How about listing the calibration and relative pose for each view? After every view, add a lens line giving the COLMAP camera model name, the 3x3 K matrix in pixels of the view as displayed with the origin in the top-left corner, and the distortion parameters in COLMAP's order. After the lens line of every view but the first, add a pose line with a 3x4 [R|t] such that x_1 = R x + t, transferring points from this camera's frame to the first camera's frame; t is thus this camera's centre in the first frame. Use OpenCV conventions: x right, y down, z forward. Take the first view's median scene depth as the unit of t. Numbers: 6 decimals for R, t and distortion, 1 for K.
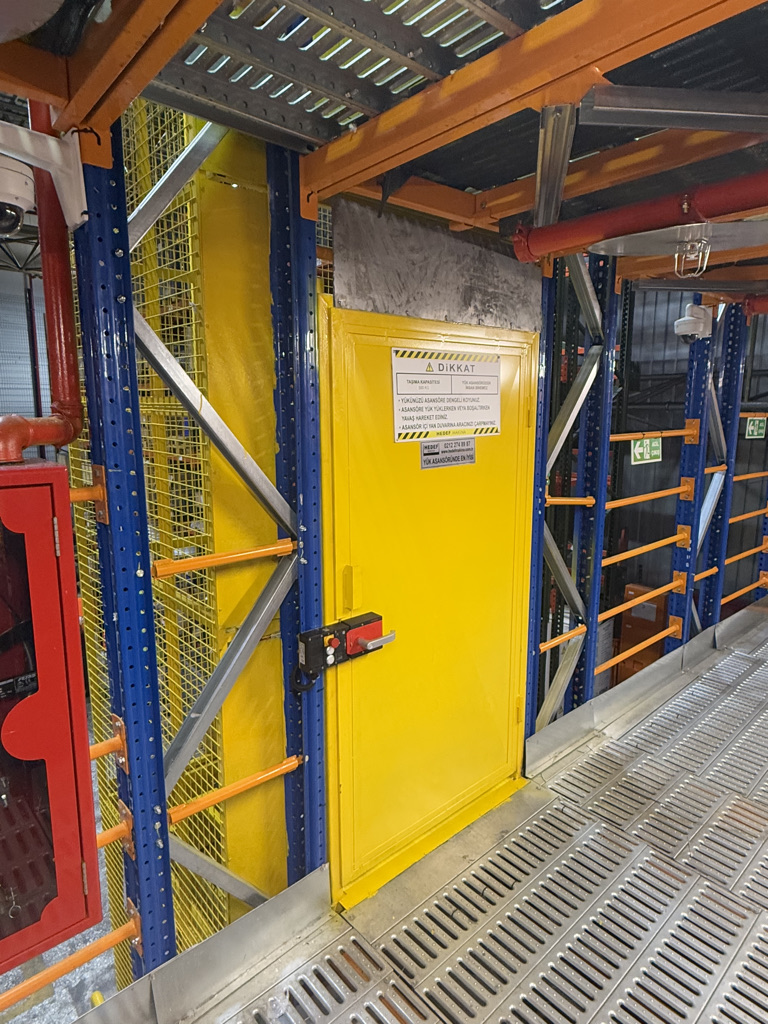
lens RADIAL K [[599.5, 0, 386.8], [0, 599.5, 515.3], [0, 0, 1]] dist [0.029193, 0.001929]
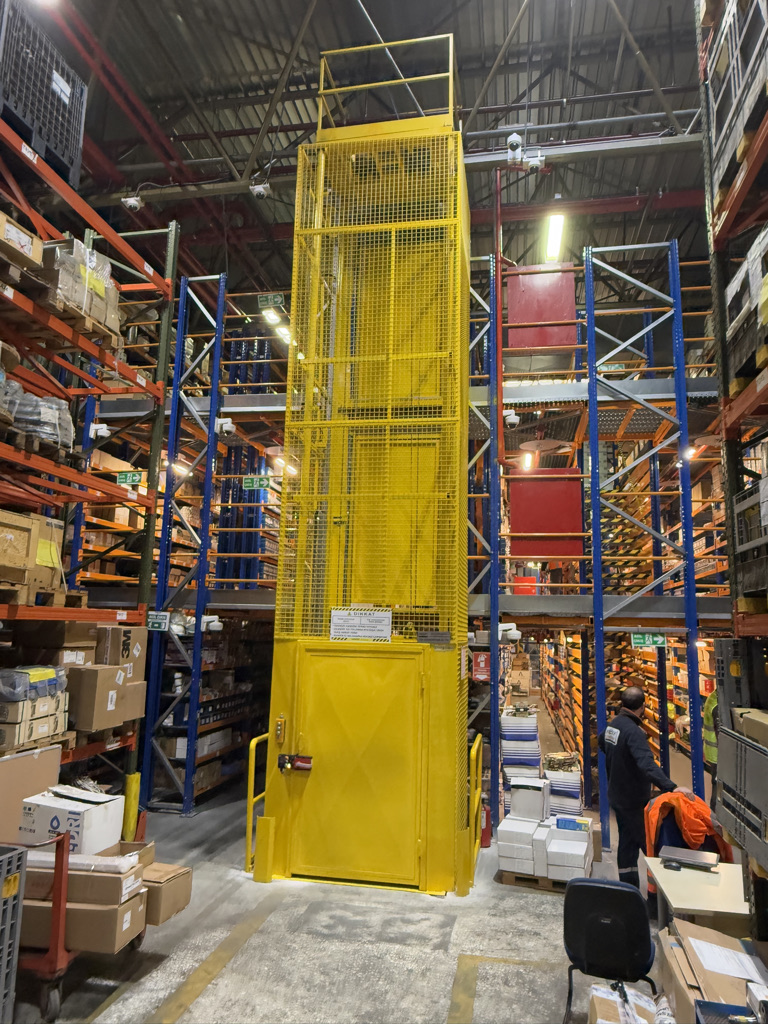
lens RADIAL K [[697.2, 0, 388.5], [0, 697.2, 512.8], [0, 0, 1]] dist [-0.016138, 0.022574]
pose [[0.614098, -0.080328, -0.785131, 2.578314], [-0.183594, 0.952977, -0.241100, 0.037653], [0.767578, 0.292204, 0.570474, -0.732109]]
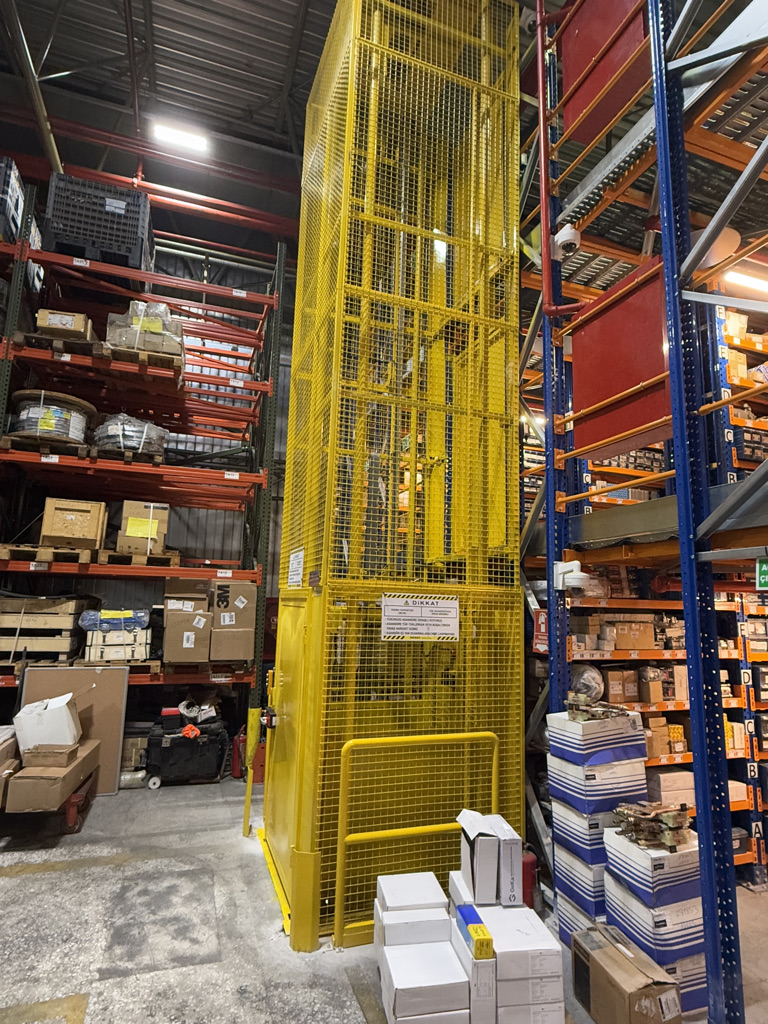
lens RADIAL K [[569.9, 0, 388.1], [0, 569.9, 508.8], [0, 0, 1]] dist [-0.000122, 0.002178]
pose [[-0.377434, -0.124841, -0.917583, 1.959540], [-0.176221, 0.982448, -0.061181, -0.356656], [0.909115, 0.138606, -0.392809, 2.153412]]
